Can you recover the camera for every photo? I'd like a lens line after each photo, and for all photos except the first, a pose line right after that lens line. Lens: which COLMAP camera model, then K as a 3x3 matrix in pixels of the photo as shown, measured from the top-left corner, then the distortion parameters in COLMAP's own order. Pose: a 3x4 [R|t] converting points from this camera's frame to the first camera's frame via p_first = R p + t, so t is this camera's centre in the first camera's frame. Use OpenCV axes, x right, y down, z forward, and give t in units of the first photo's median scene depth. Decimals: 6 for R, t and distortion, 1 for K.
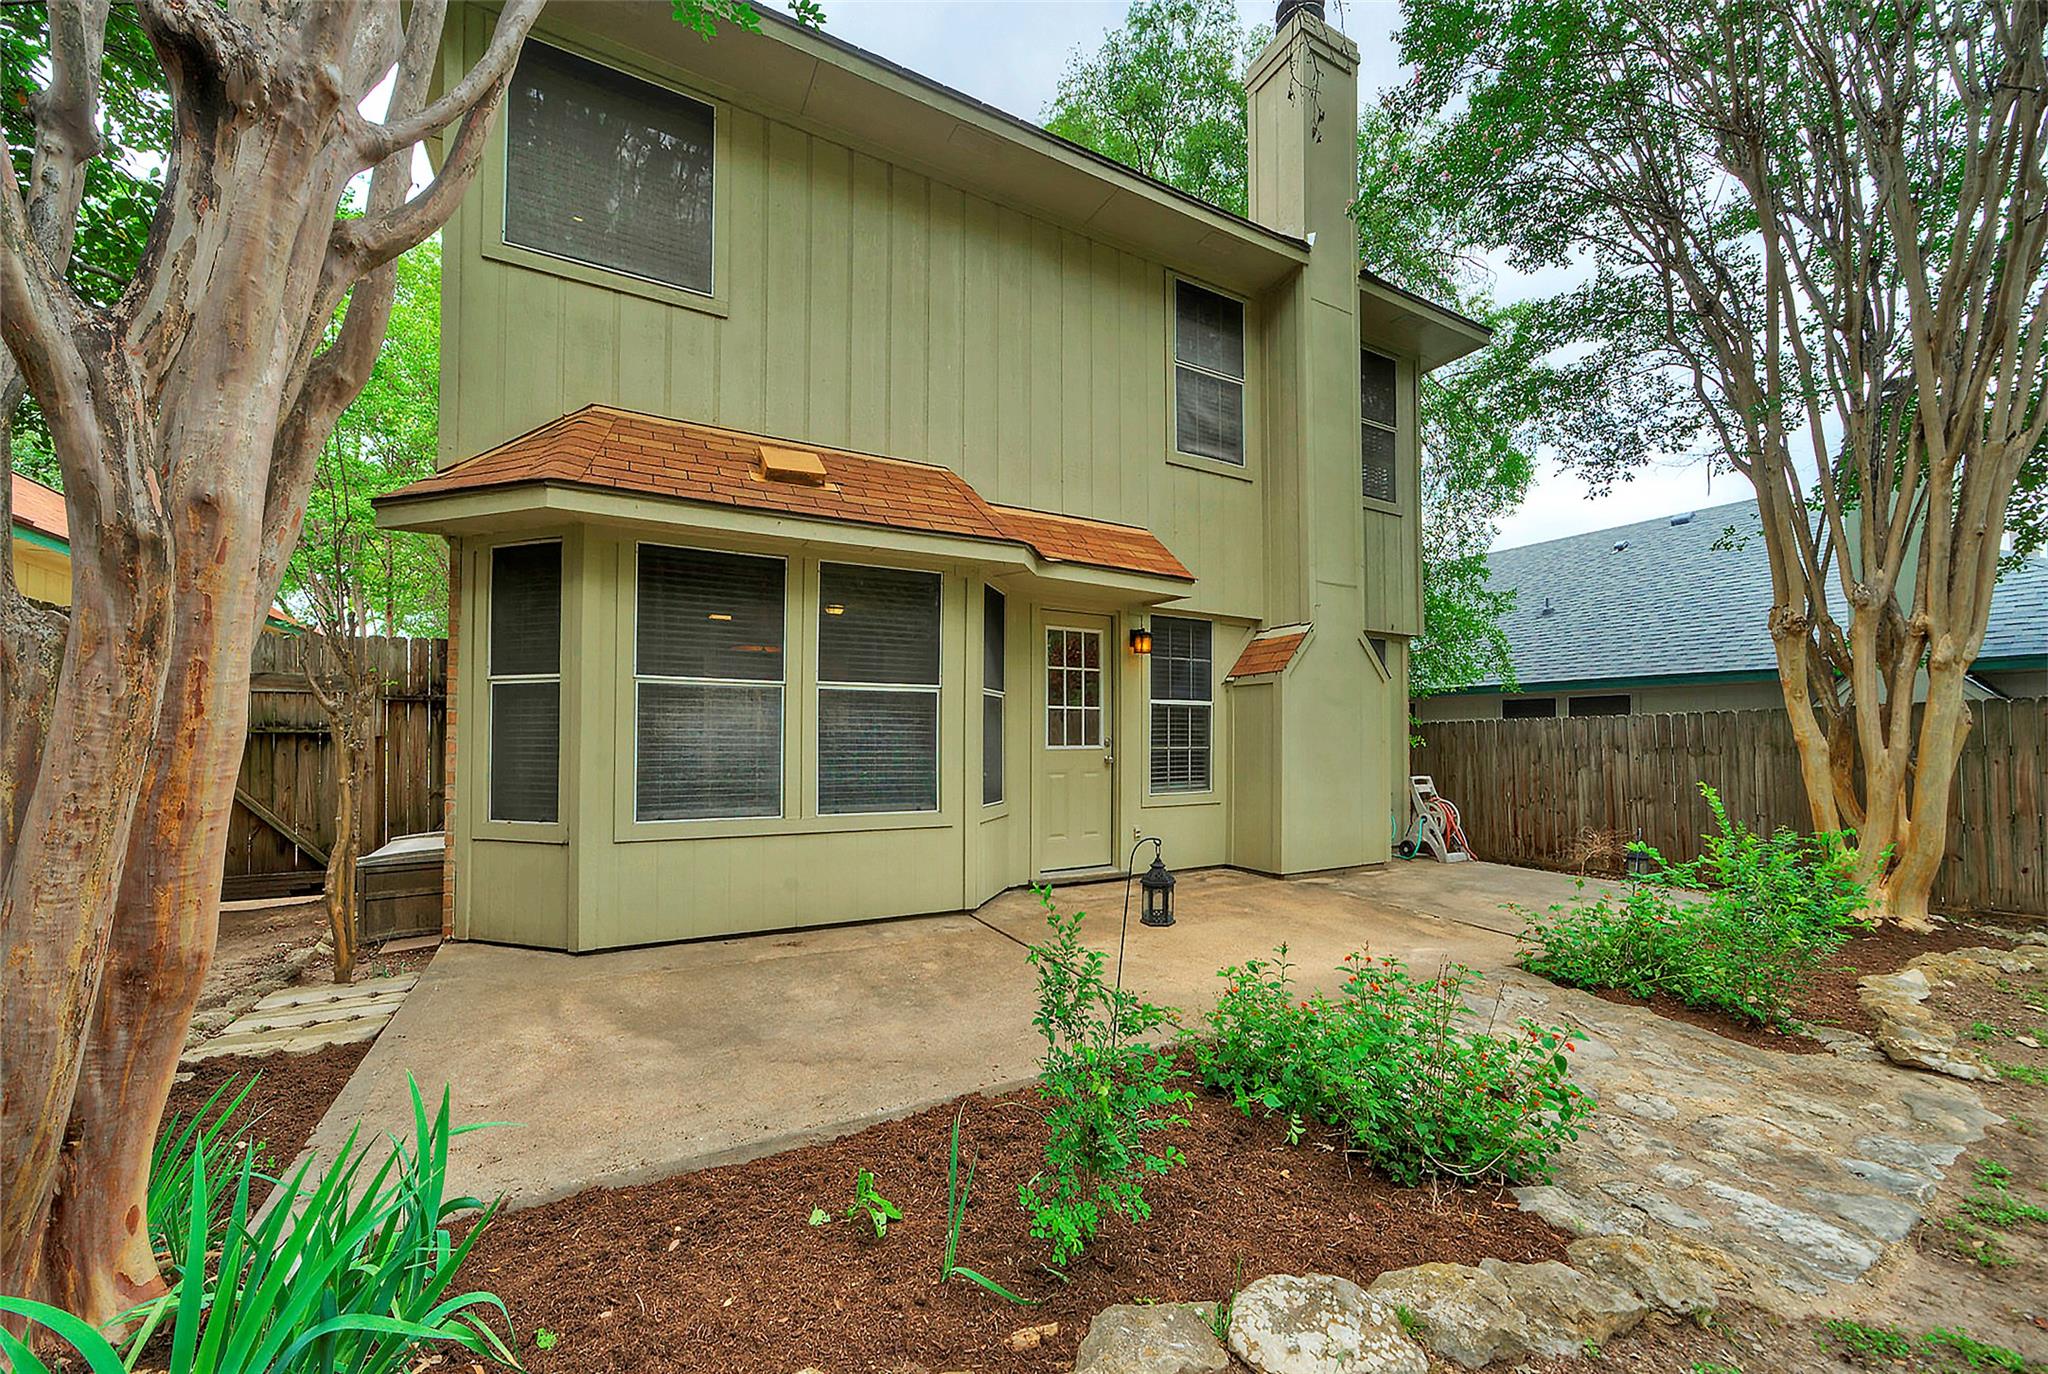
lens RADIAL K [[796.4, 0, 1029.5], [0, 796.4, 688.3], [0, 0, 1]] dist [-0.002609, 0.000509]
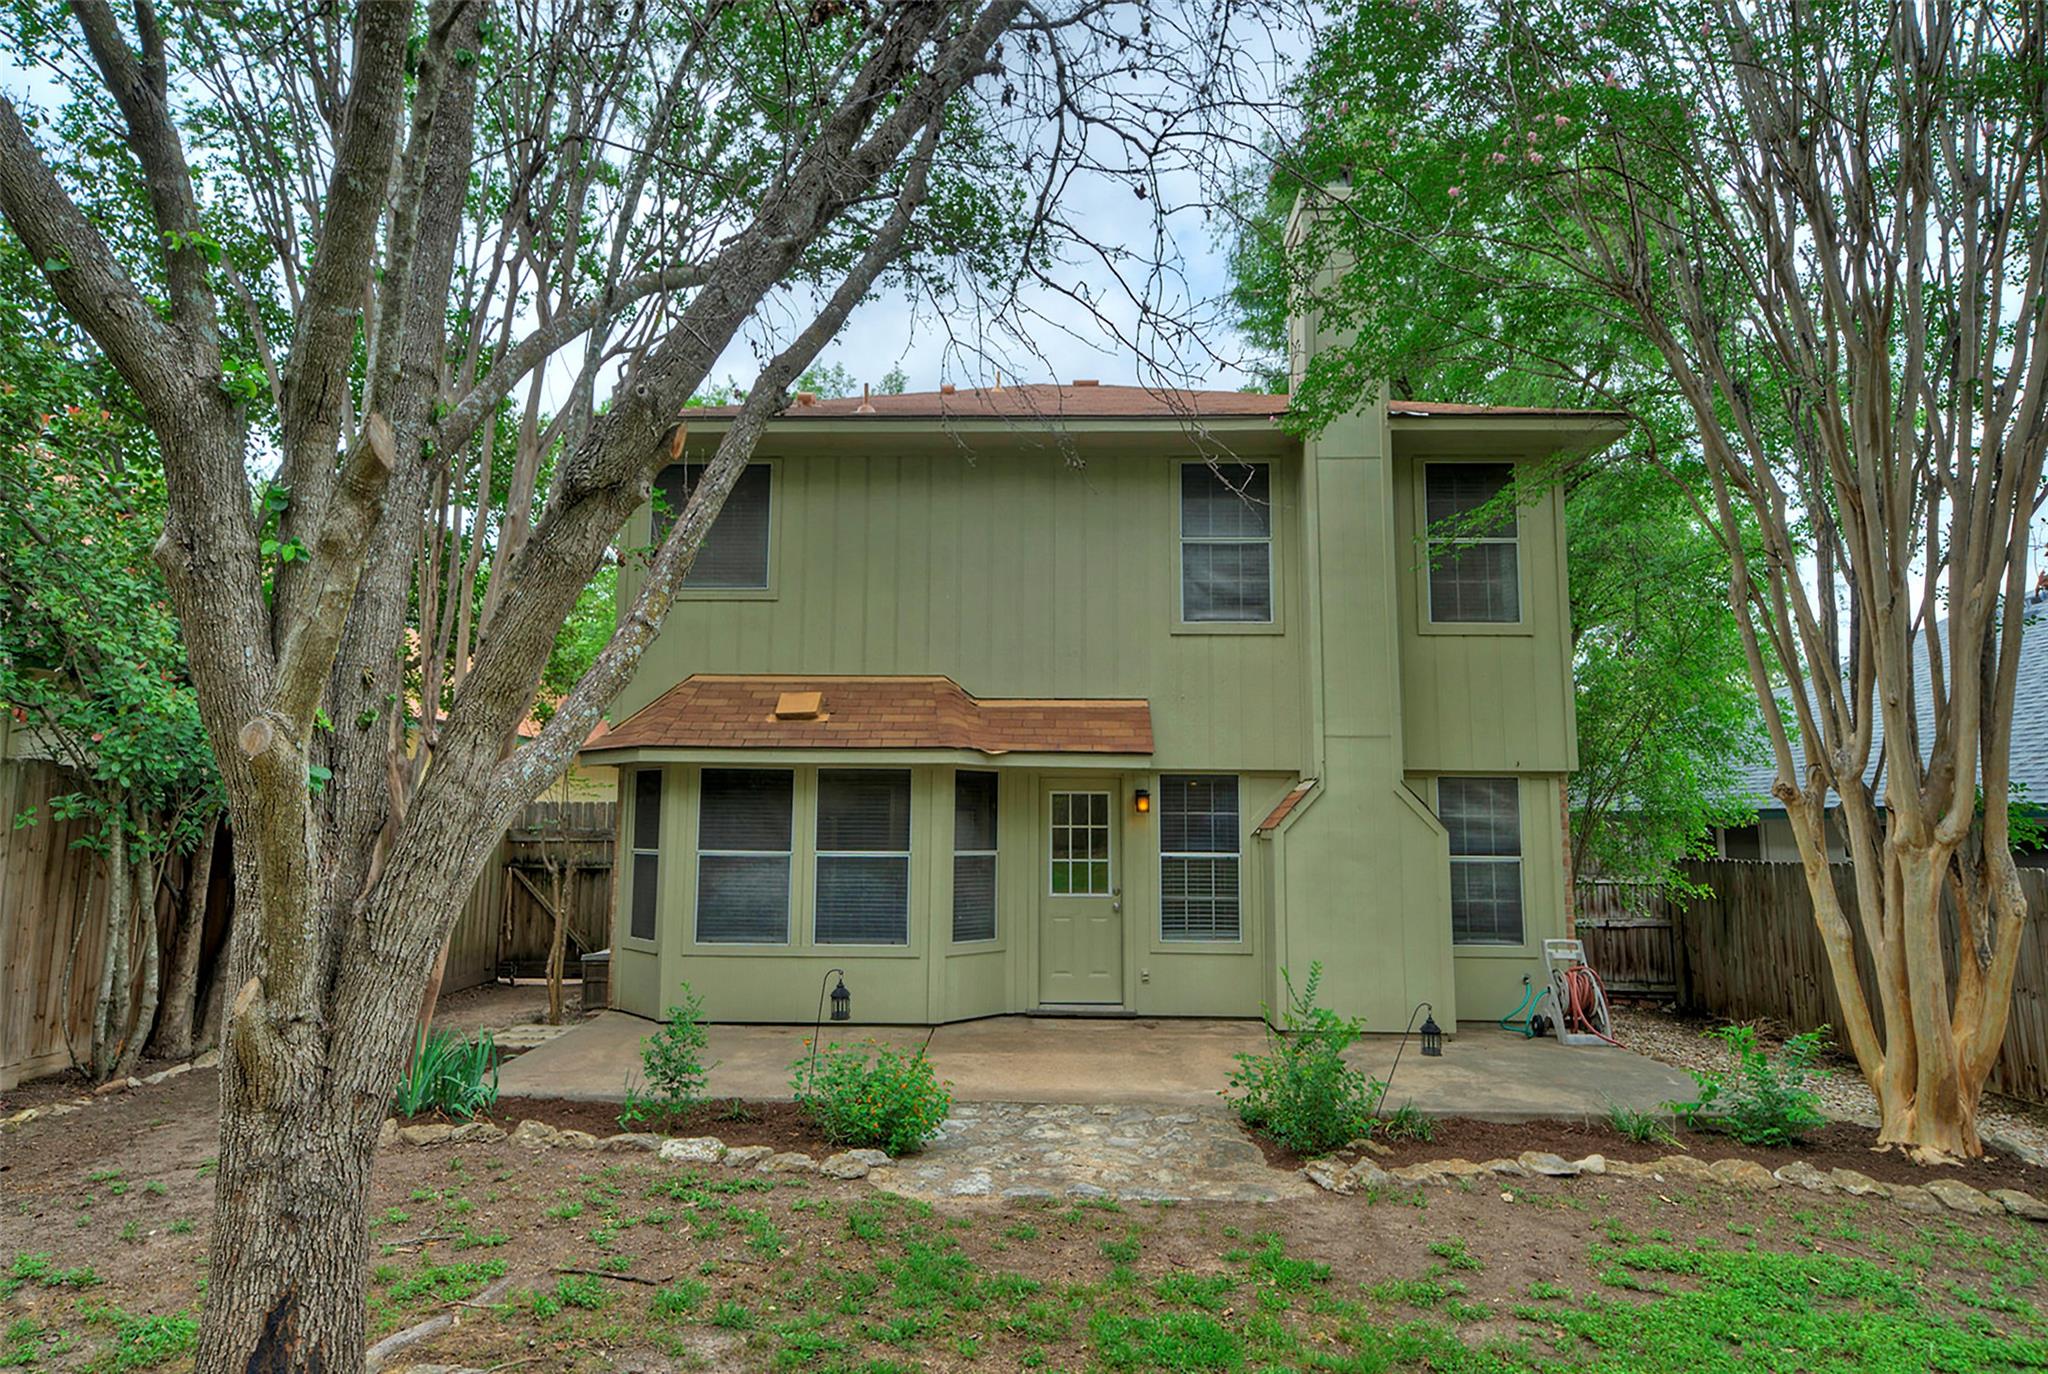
lens RADIAL K [[1078.2, 0, 1025.8], [0, 1078.2, 685.8], [0, 0, 1]] dist [0.026862, 0.000042]
pose [[0.894175, -0.044190, -0.445532, 0.889047], [0.013215, 0.997289, -0.072393, -0.148178], [0.447523, 0.058844, 0.892334, -0.559375]]
